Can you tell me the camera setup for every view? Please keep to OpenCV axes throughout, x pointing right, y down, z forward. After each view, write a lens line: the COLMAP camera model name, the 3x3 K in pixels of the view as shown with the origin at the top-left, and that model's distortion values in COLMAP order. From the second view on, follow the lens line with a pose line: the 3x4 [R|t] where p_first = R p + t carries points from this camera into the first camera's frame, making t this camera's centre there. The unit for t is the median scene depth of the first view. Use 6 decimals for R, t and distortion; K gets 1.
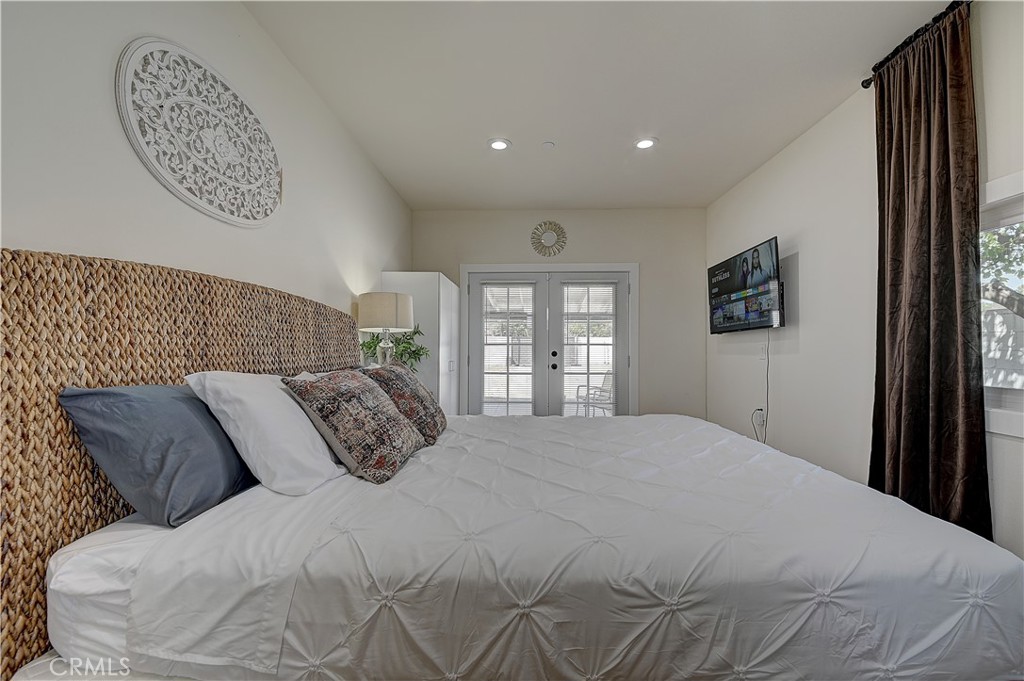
lens RADIAL K [[422.2, 0, 512.9], [0, 422.2, 346.9], [0, 0, 1]] dist [0.018511, -0.020795]
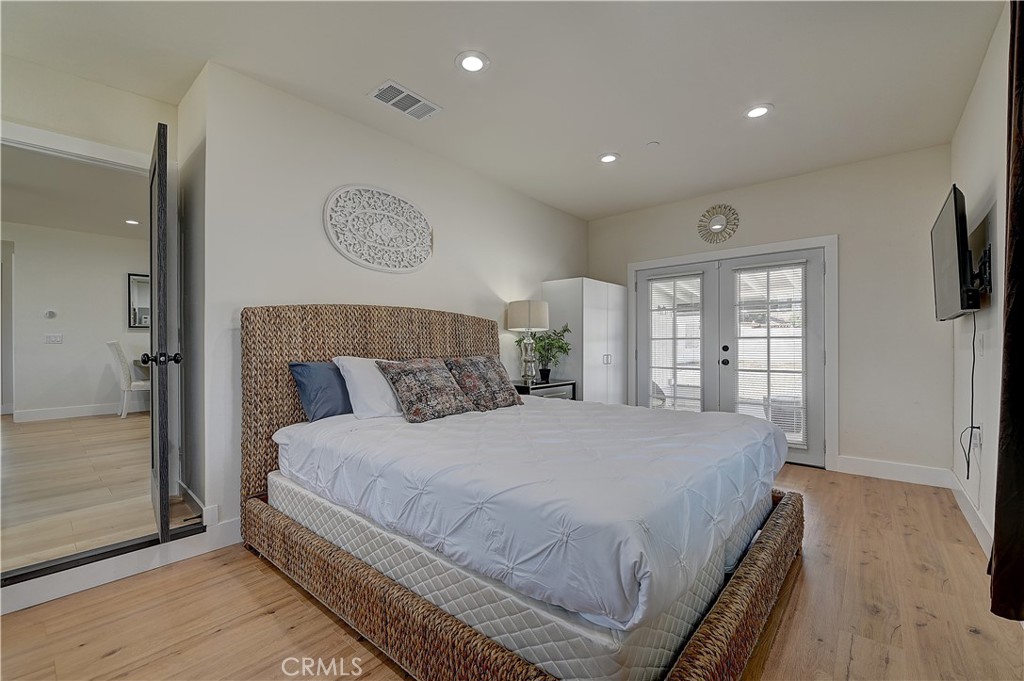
lens RADIAL K [[428.4, 0, 511.9], [0, 428.4, 348.9], [0, 0, 1]] dist [0.031745, -0.000068]
pose [[0.773629, 0.000126, -0.633639, 0.891035], [0.010257, 0.999866, 0.012721, 0.003047], [0.633556, -0.016341, 0.773524, -0.063884]]
